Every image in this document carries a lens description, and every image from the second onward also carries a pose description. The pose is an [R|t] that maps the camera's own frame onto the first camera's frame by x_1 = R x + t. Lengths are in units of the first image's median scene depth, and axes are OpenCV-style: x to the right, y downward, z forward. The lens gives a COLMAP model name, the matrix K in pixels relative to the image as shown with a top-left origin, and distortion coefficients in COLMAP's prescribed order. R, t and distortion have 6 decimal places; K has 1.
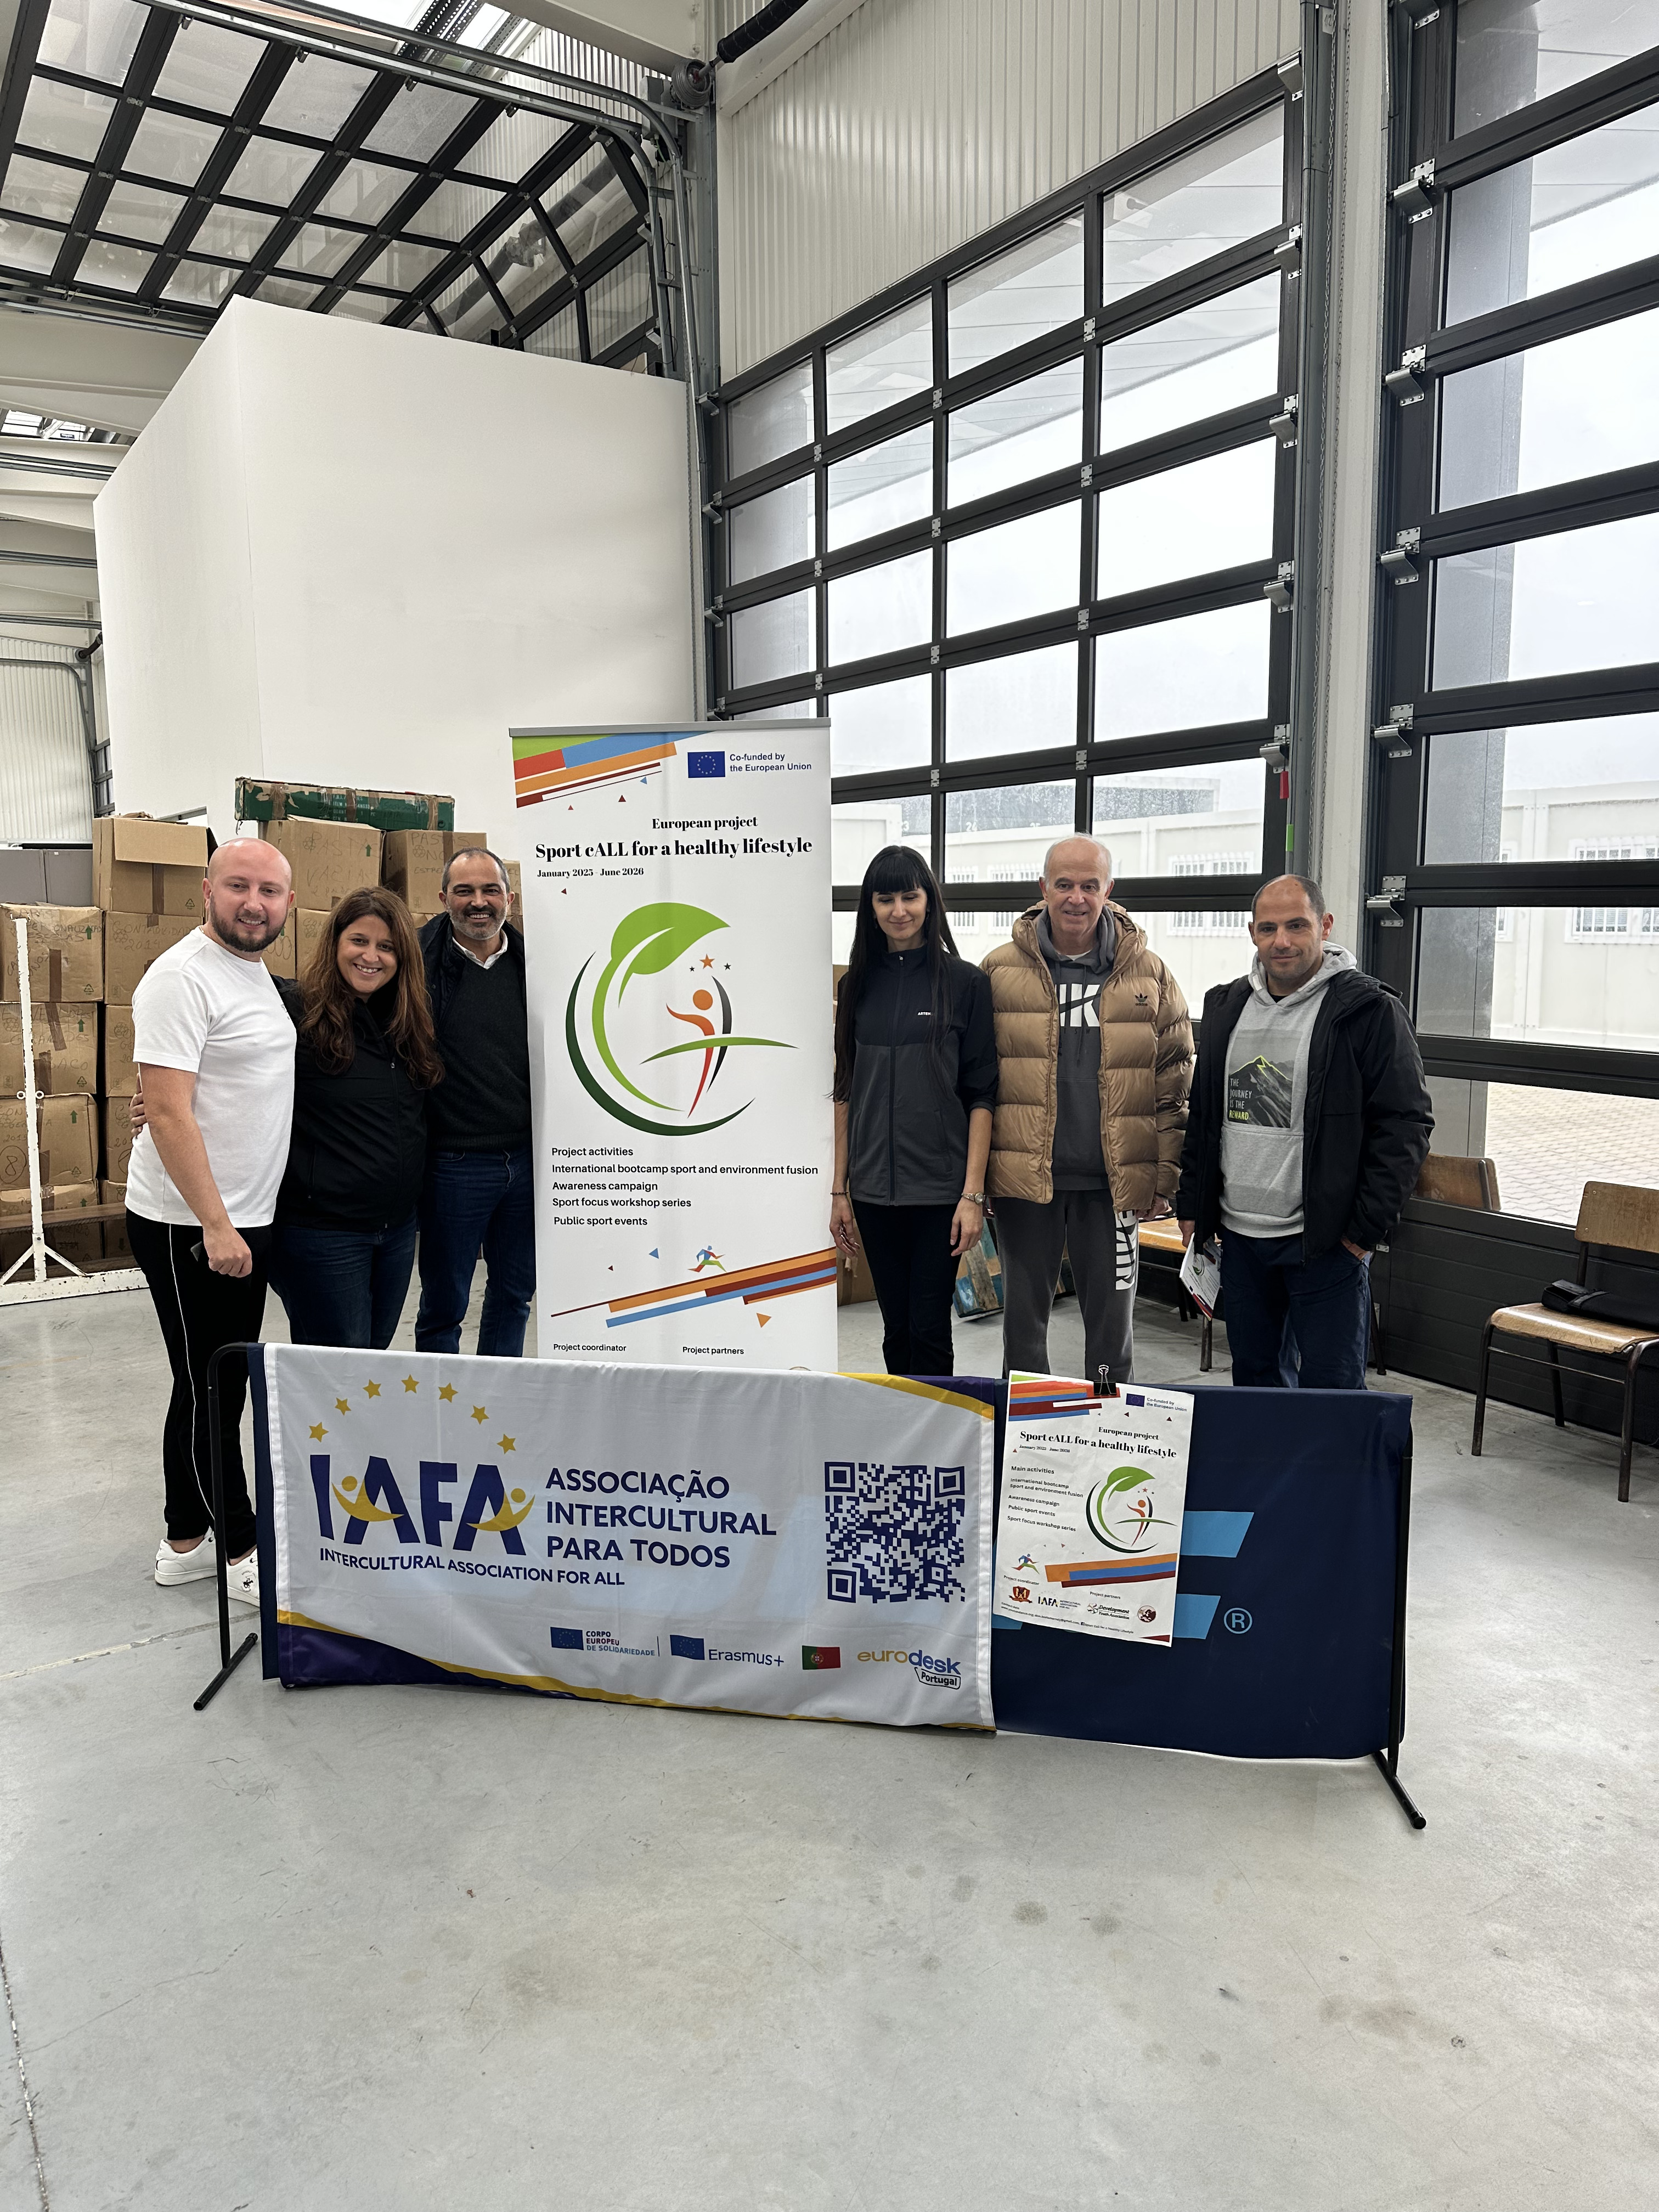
lens RADIAL K [[1536.5, 0, 829.5], [0, 1536.5, 1106.0], [0, 0, 1]] dist [-0.003026, 0.002685]
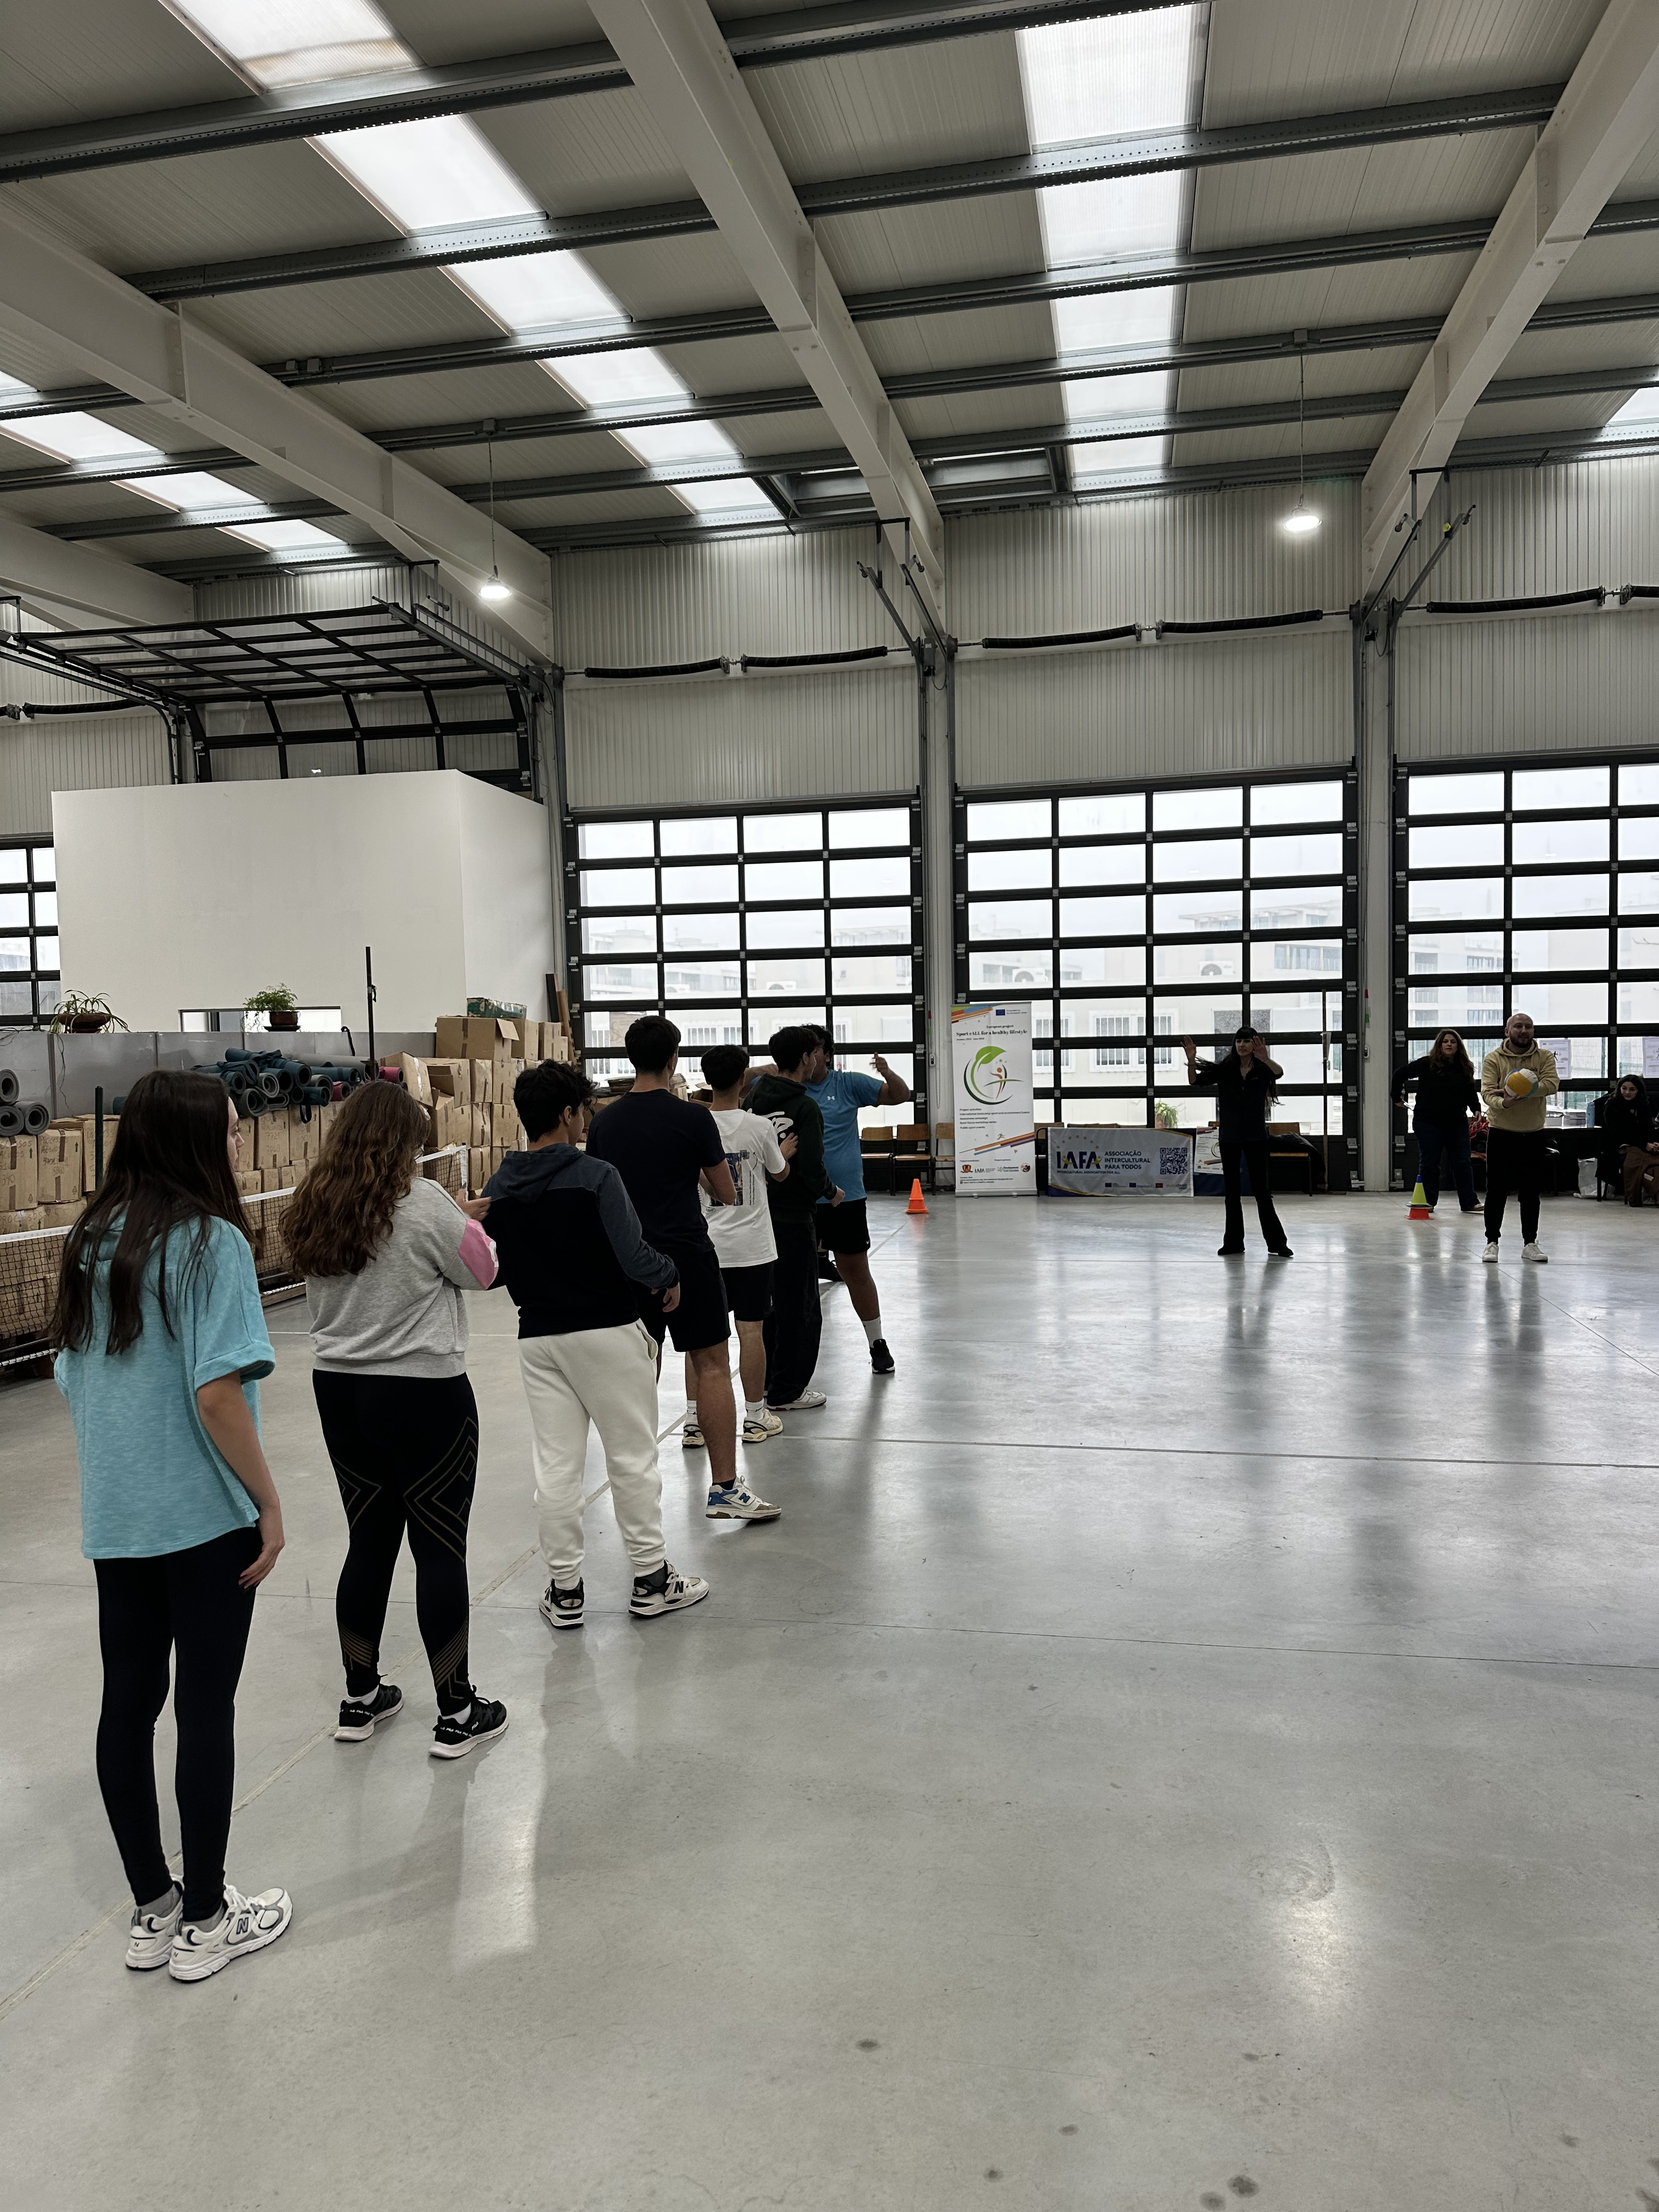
lens RADIAL K [[1536.5, 0, 829.5], [0, 1536.5, 1106.0], [0, 0, 1]] dist [-0.003026, 0.002685]
pose [[0.550581, -0.039805, 0.833832, -2.206369], [0.136967, 0.989633, -0.043196, 0.082930], [-0.823469, 0.137991, 0.550325, -0.507856]]
